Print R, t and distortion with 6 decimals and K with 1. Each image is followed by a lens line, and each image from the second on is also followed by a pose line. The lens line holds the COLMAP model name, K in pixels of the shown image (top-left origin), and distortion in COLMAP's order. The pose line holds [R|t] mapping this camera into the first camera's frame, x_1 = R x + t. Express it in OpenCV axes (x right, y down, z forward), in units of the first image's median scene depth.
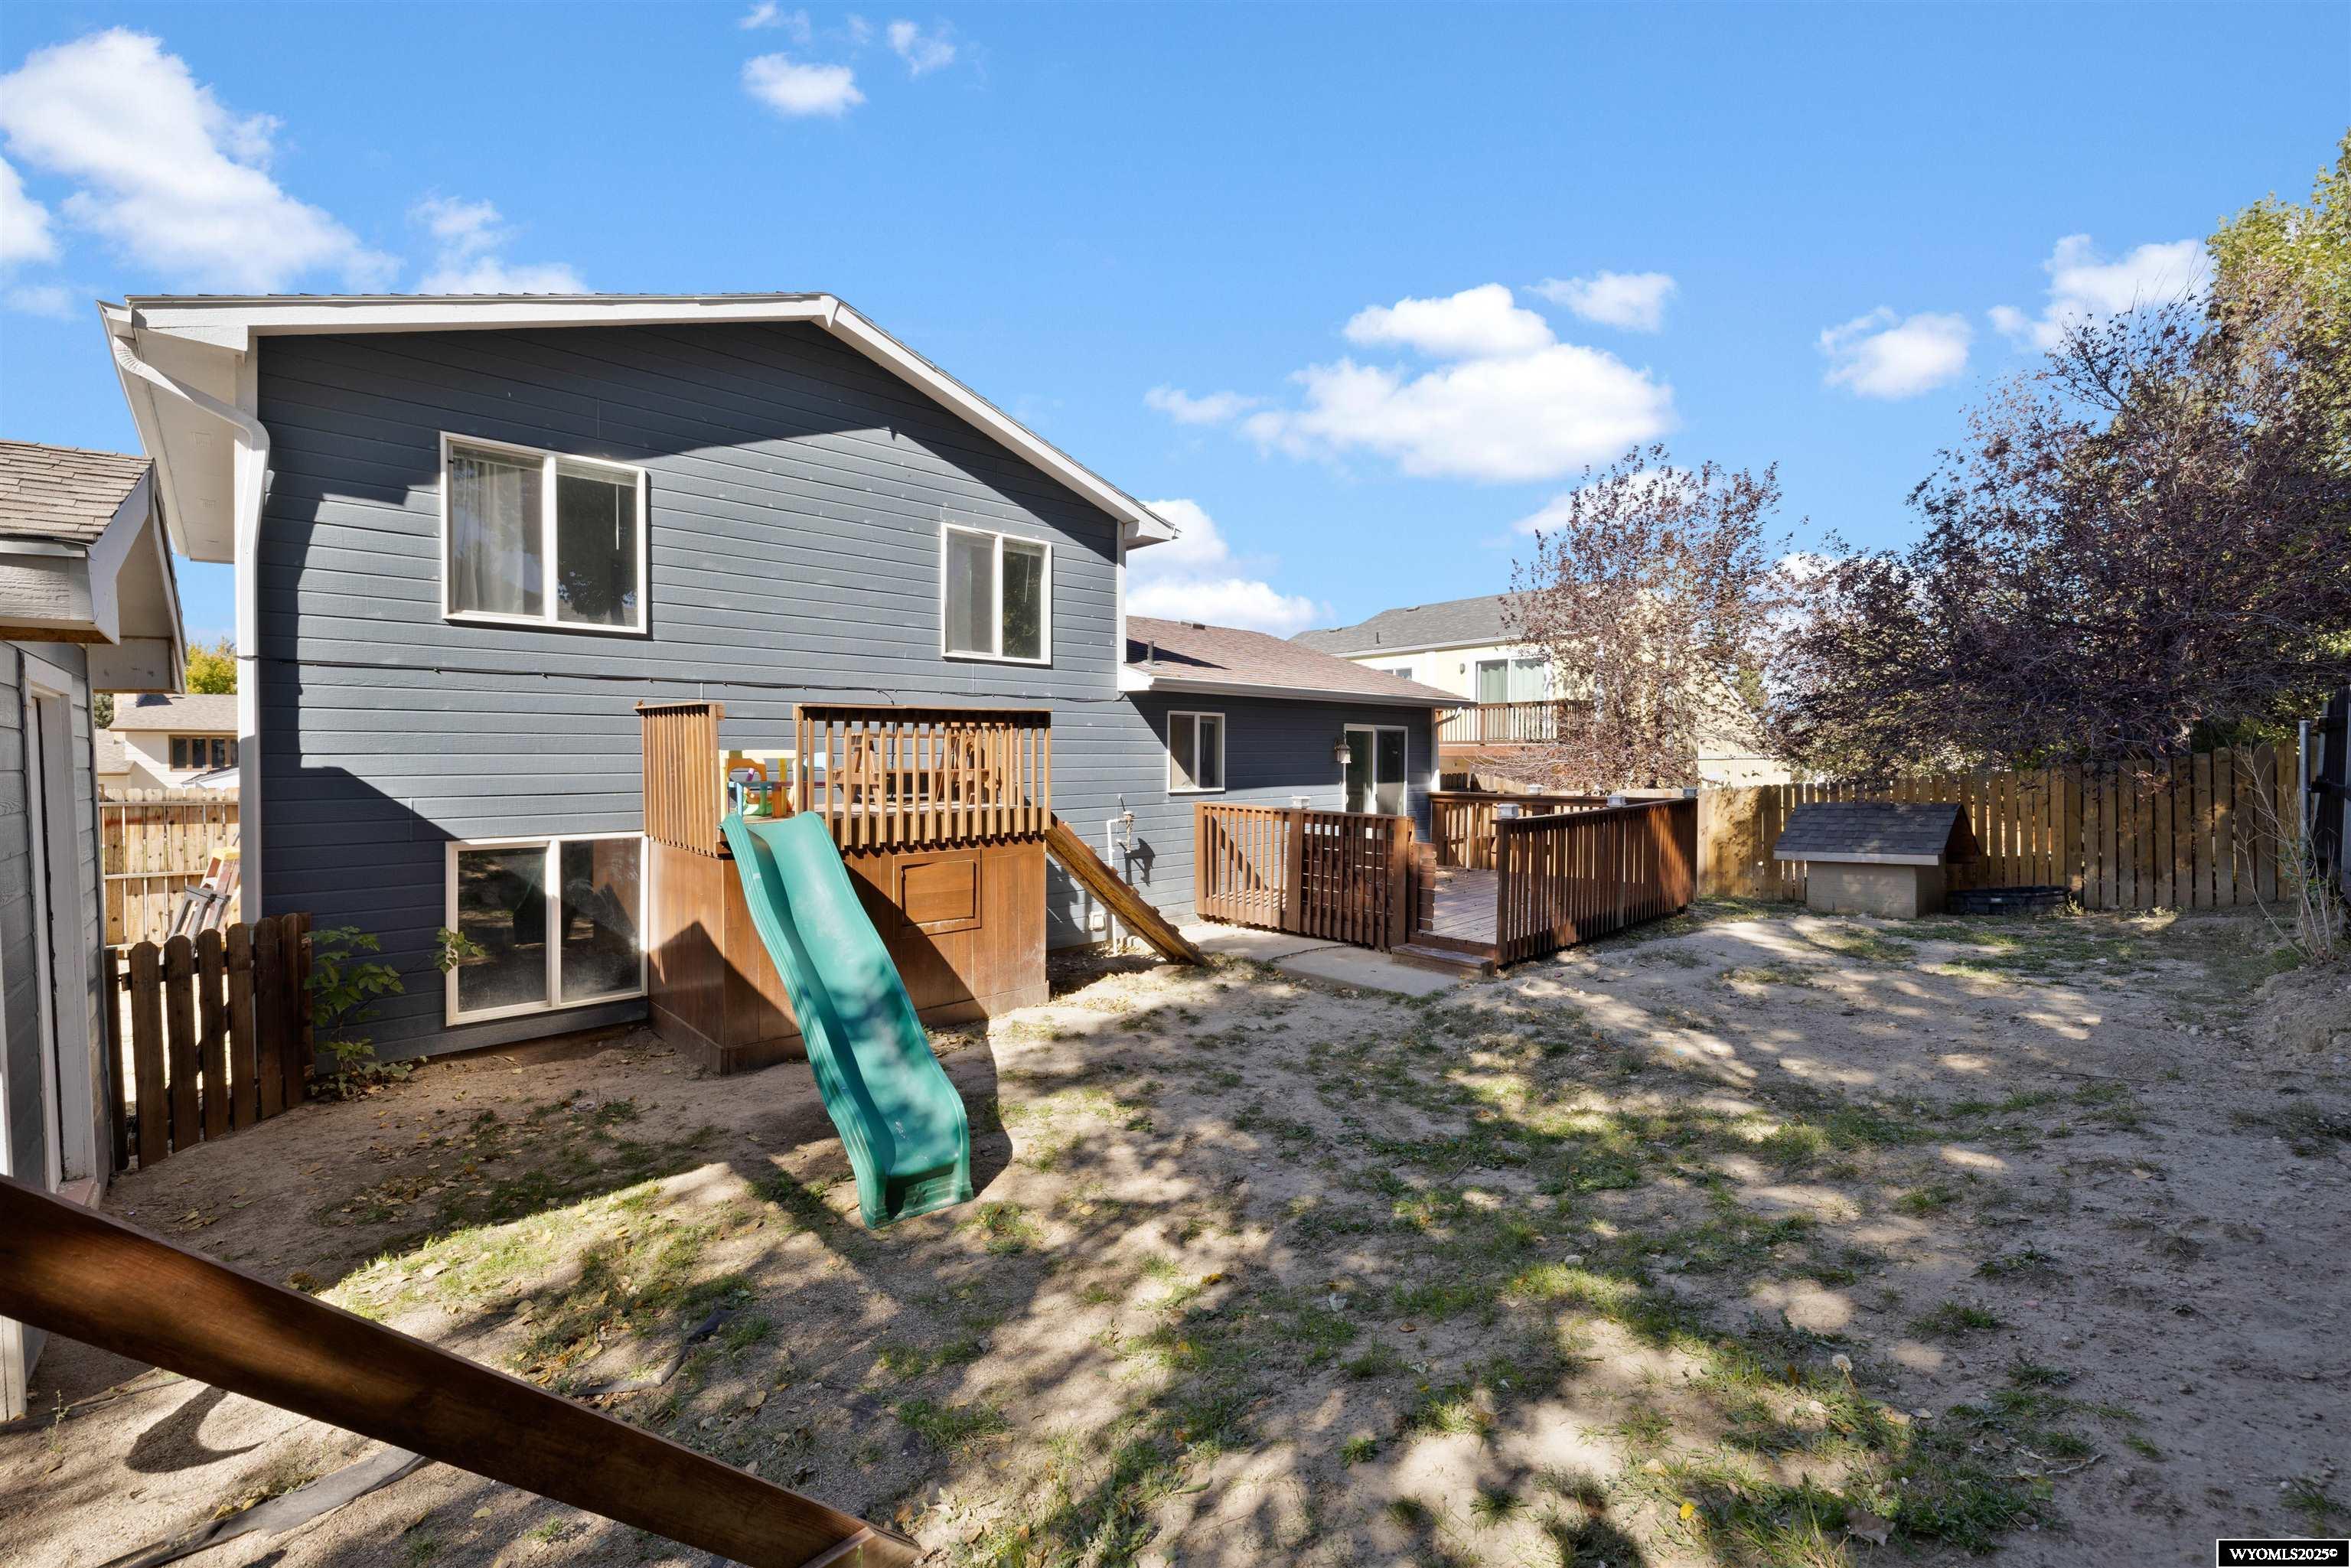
lens RADIAL K [[982.2, 0, 1164.7], [0, 982.2, 763.8], [0, 0, 1]] dist [-0.000278, 0.000012]
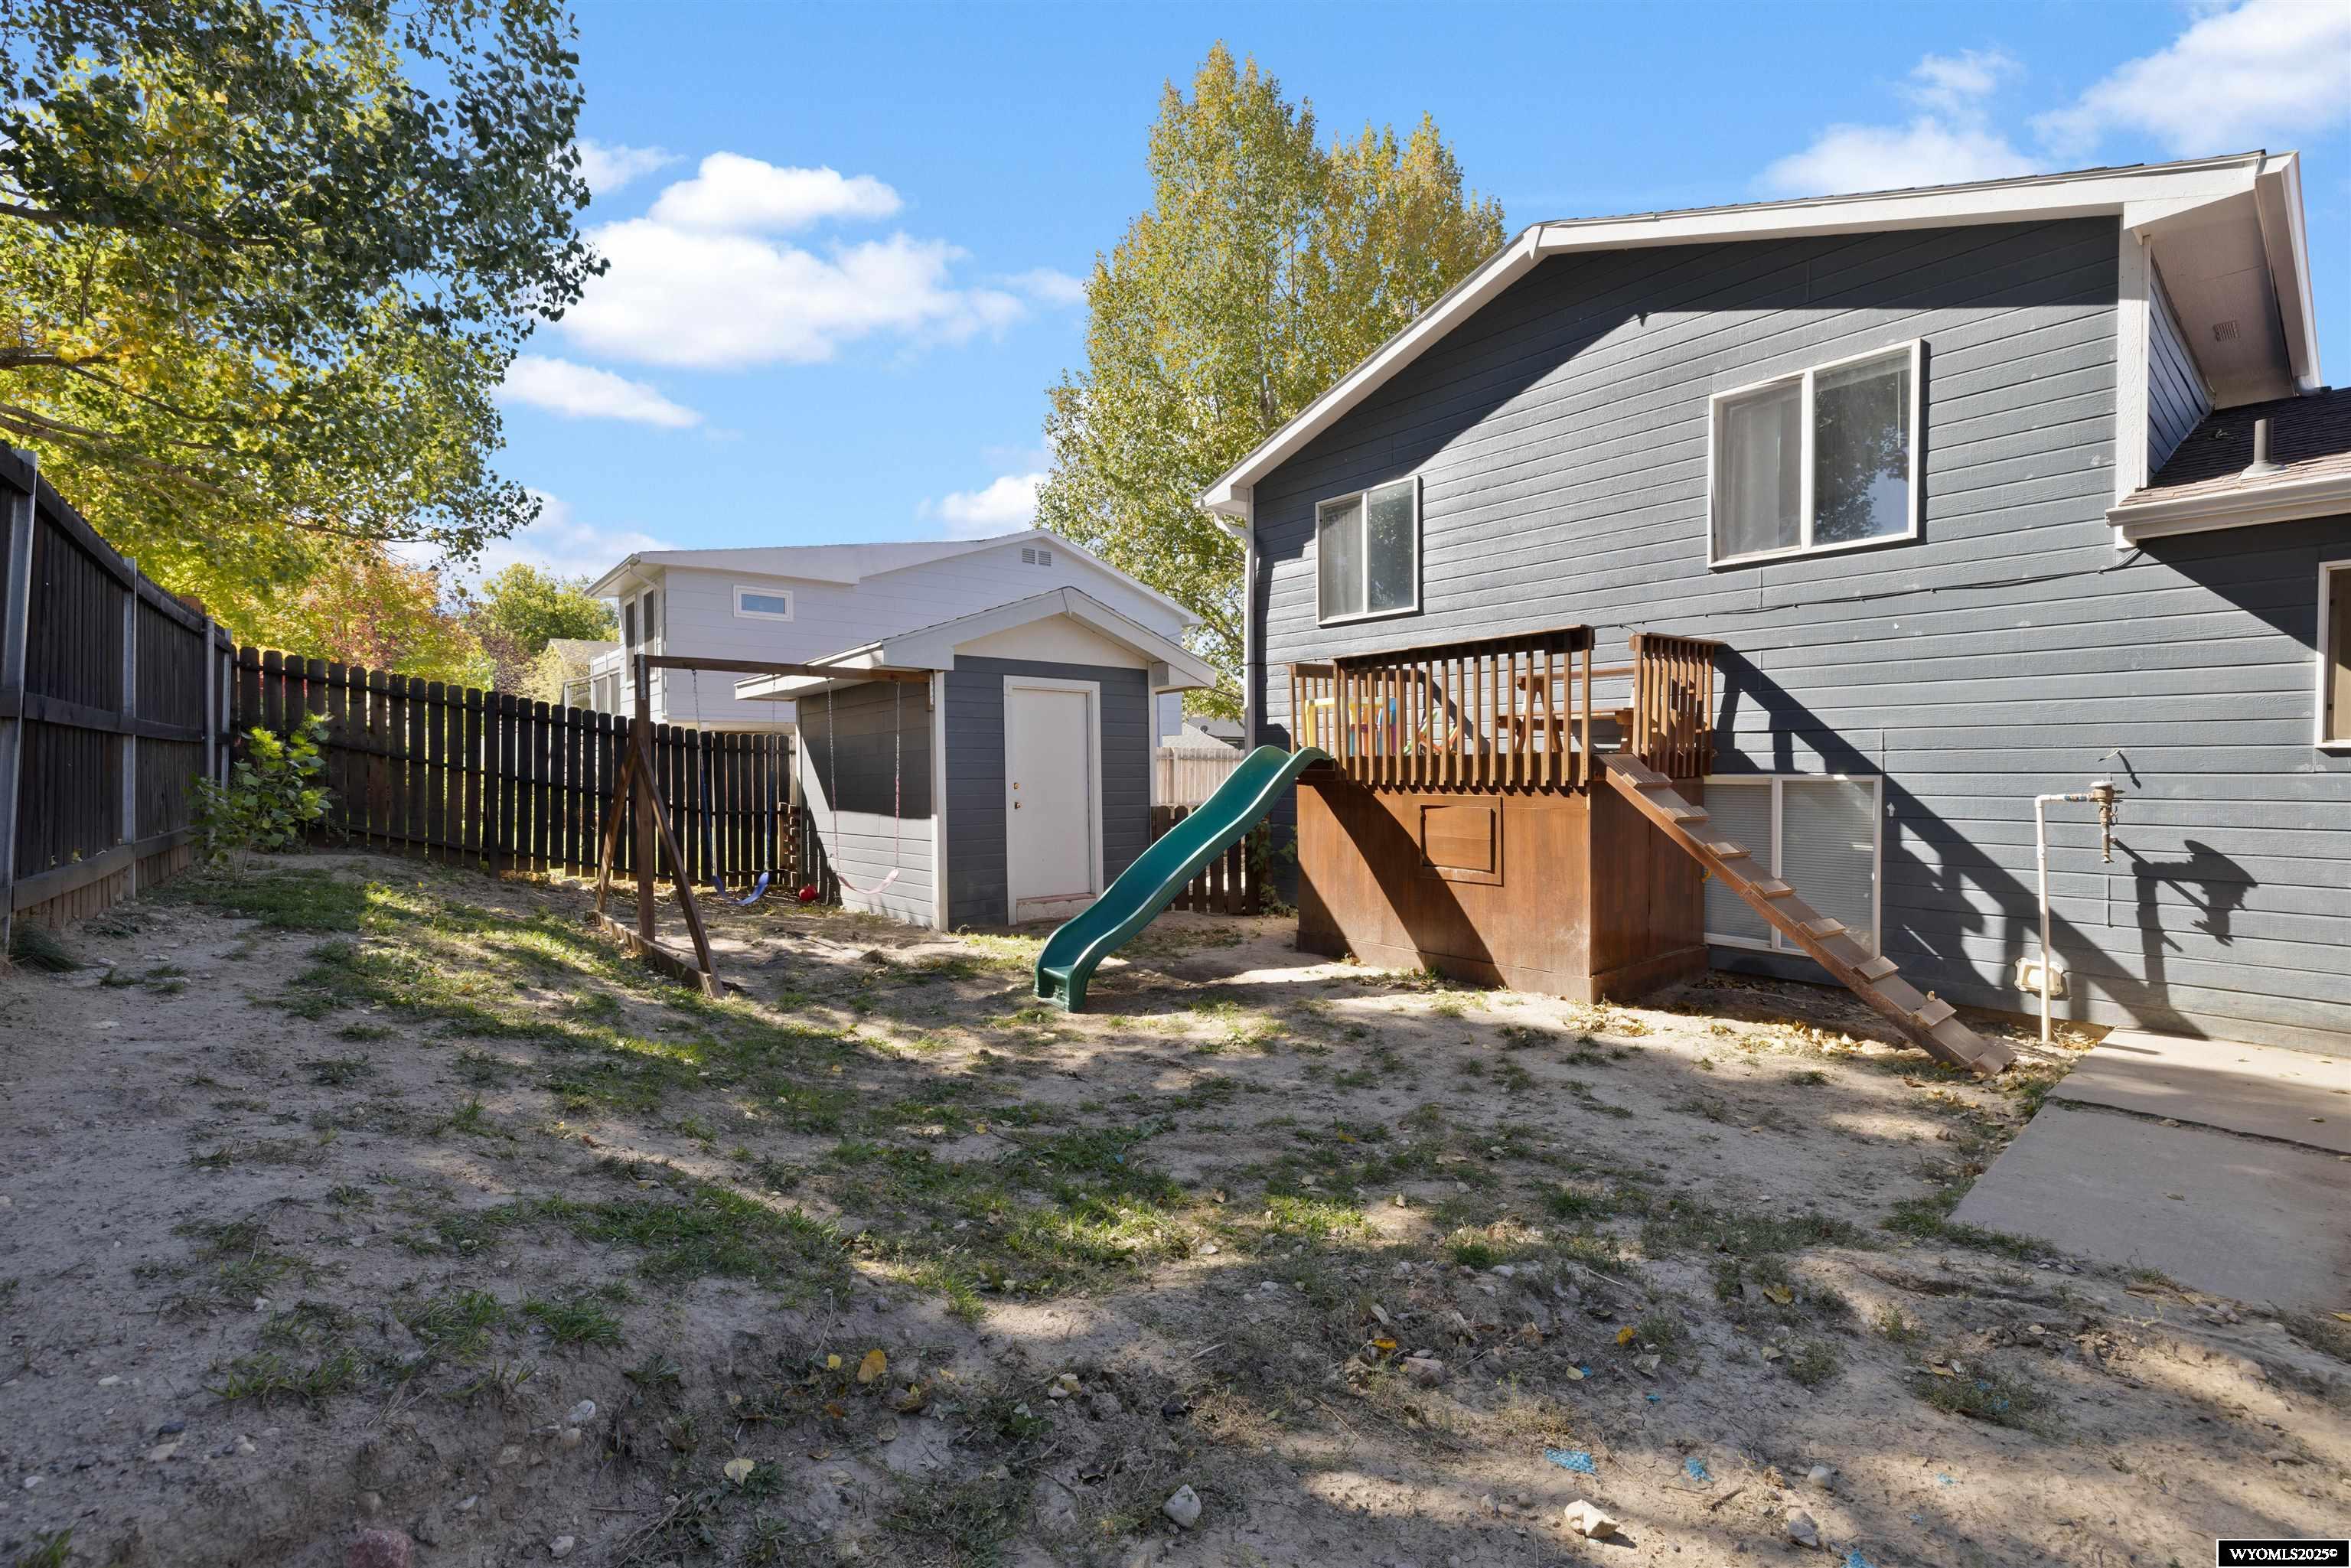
lens RADIAL K [[993.7, 0, 1148.3], [0, 993.7, 778.9], [0, 0, 1]] dist [0.001099, -0.000246]
pose [[-0.064833, 0.017407, -0.997744, 0.723068], [-0.006287, 0.999821, 0.017852, 0.057217], [0.997876, 0.007430, -0.064711, 0.742341]]
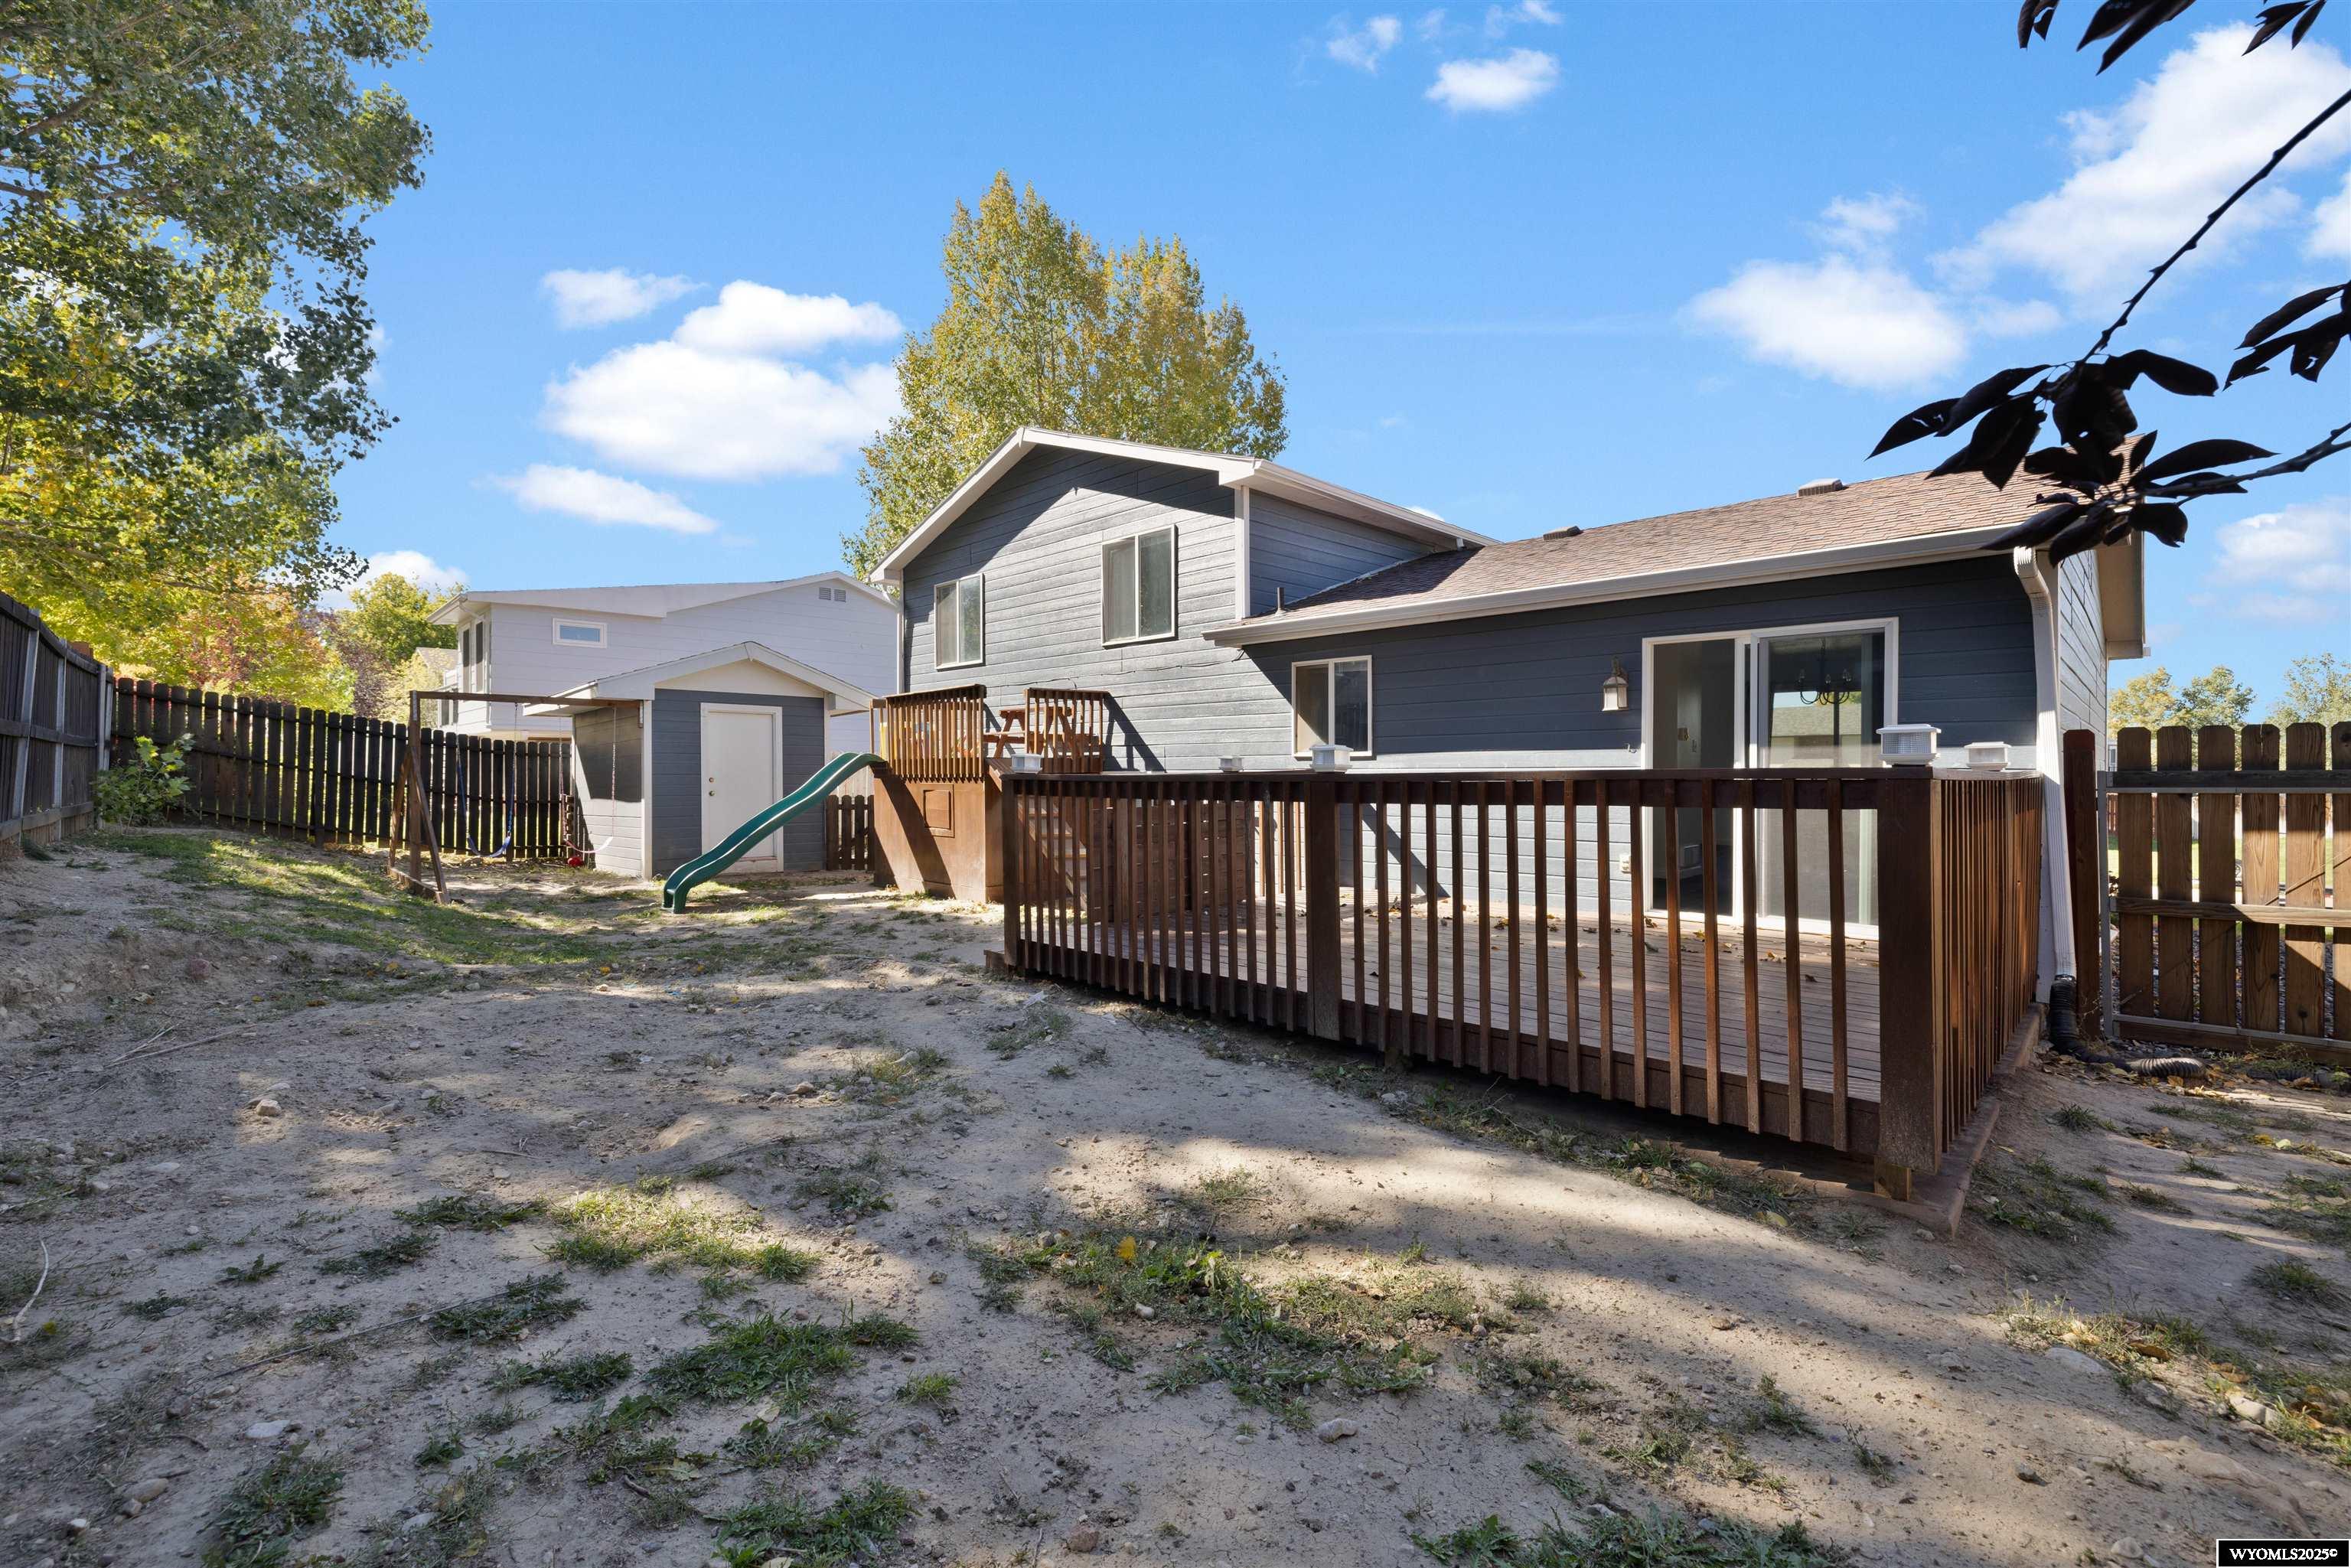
lens RADIAL K [[982.2, 0, 1164.7], [0, 982.2, 763.8], [0, 0, 1]] dist [-0.000278, 0.000012]
pose [[0.030760, -0.004332, -0.999517, 1.296150], [-0.009467, 0.999944, -0.004626, 0.061024], [0.999482, 0.009605, 0.030717, 1.275108]]
